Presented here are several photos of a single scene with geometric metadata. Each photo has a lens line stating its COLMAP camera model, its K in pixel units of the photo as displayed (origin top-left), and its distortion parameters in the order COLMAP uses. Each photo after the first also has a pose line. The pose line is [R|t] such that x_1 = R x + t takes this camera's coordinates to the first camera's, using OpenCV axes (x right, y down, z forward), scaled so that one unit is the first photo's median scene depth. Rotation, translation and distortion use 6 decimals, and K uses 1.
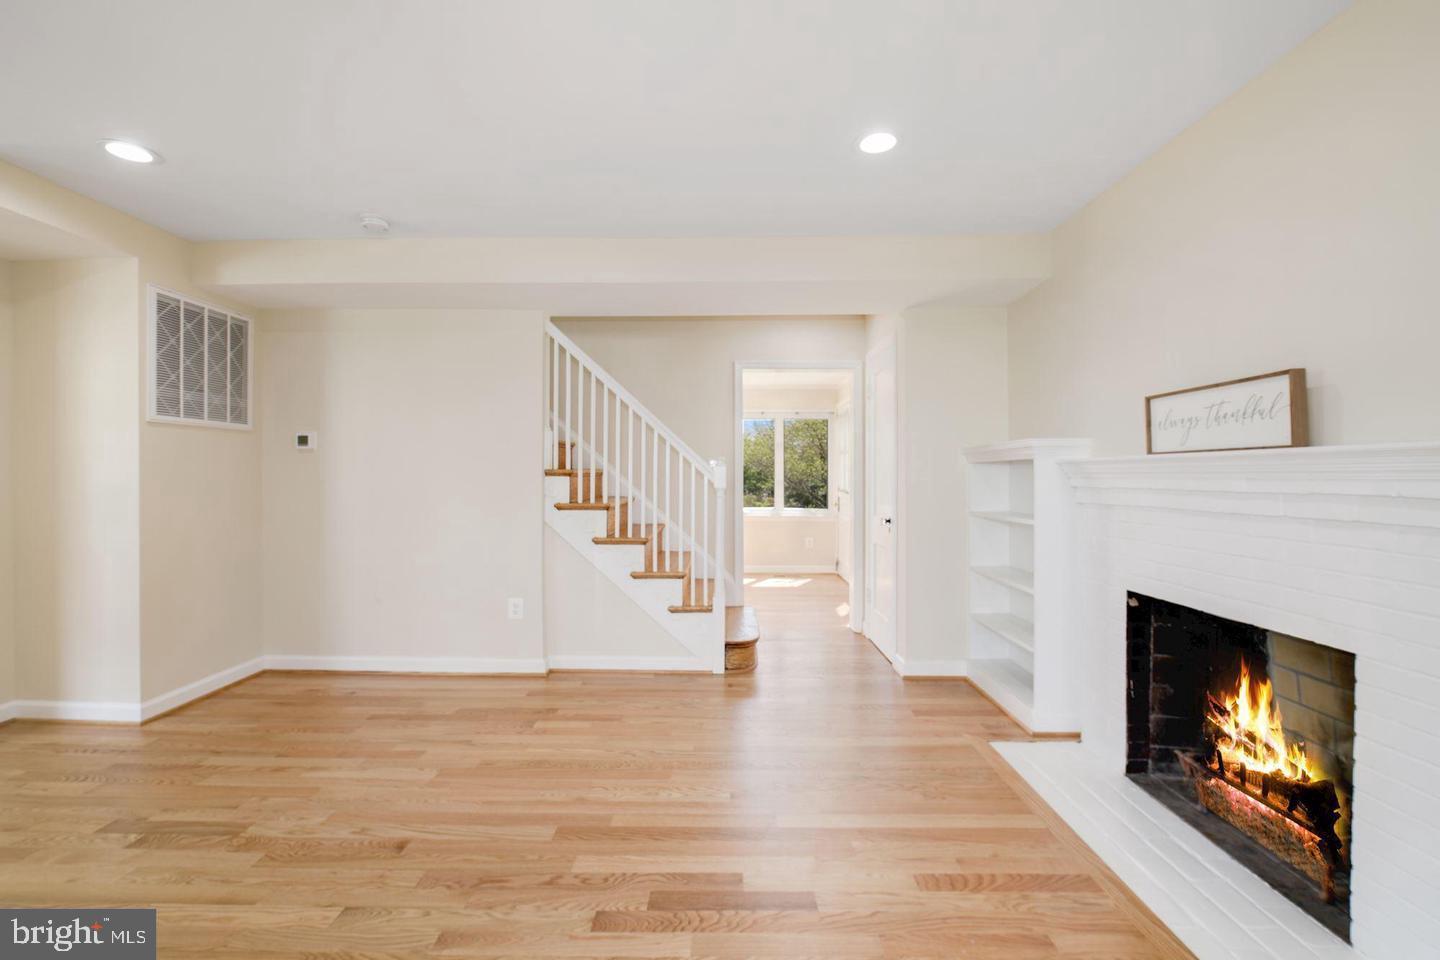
lens RADIAL K [[623.5, 0, 720.0], [0, 623.5, 480.0], [0, 0, 1]] dist [-0.017184, 0.001083]
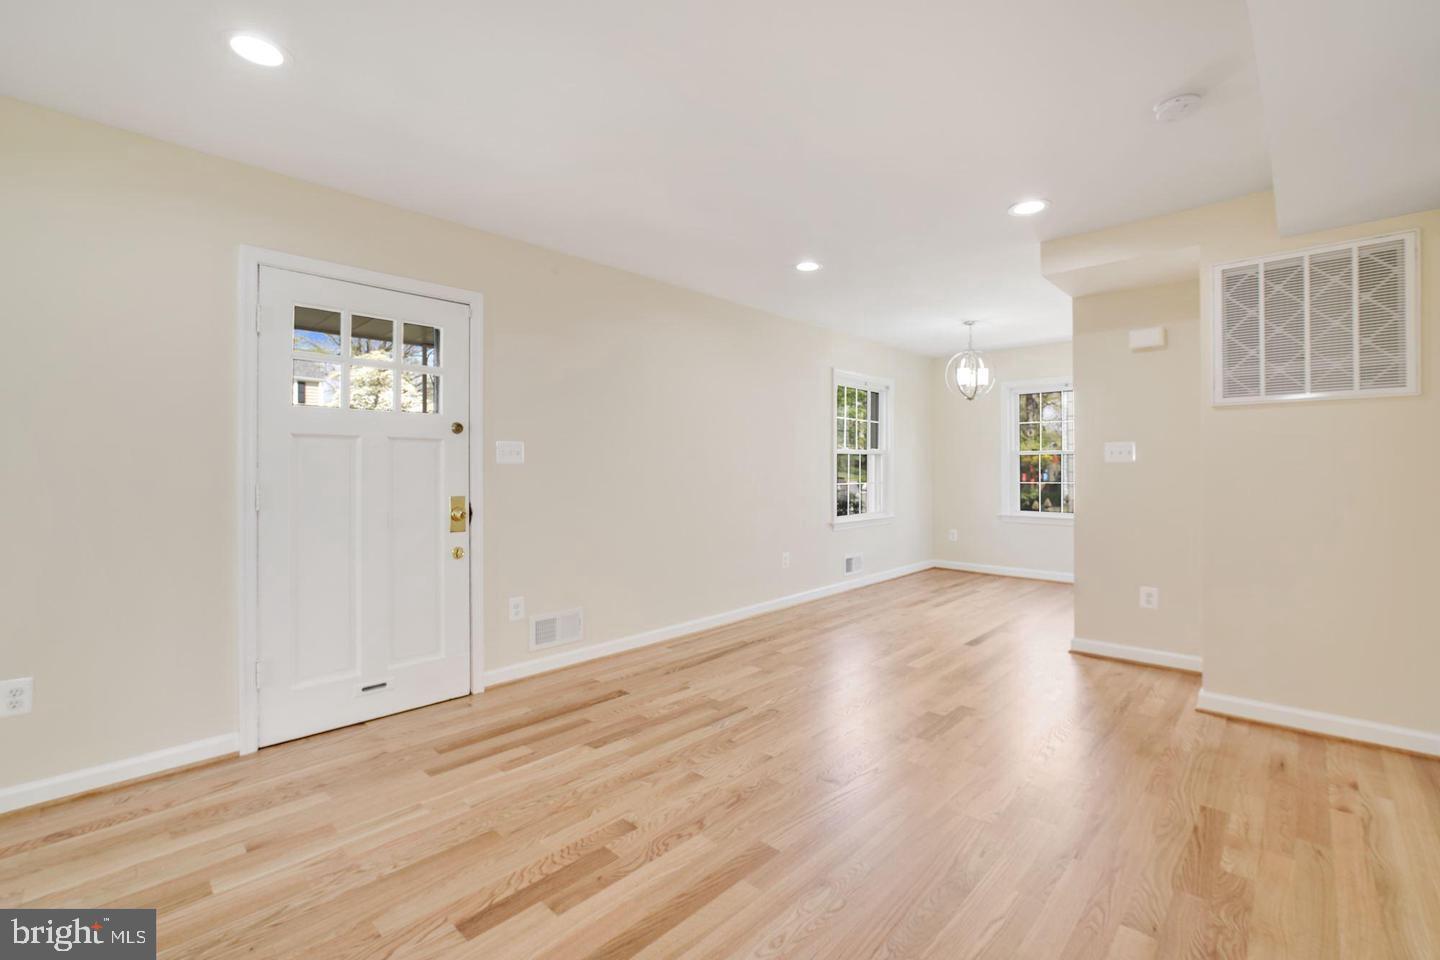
lens RADIAL K [[631.7, 0, 716.3], [0, 631.7, 461.1], [0, 0, 1]] dist [-0.021707, -0.000252]
pose [[-0.688273, -0.009873, -0.725384, 0.314031], [-0.005624, 0.999950, -0.008274, 0.004534], [0.725430, -0.001616, -0.688294, 1.061587]]
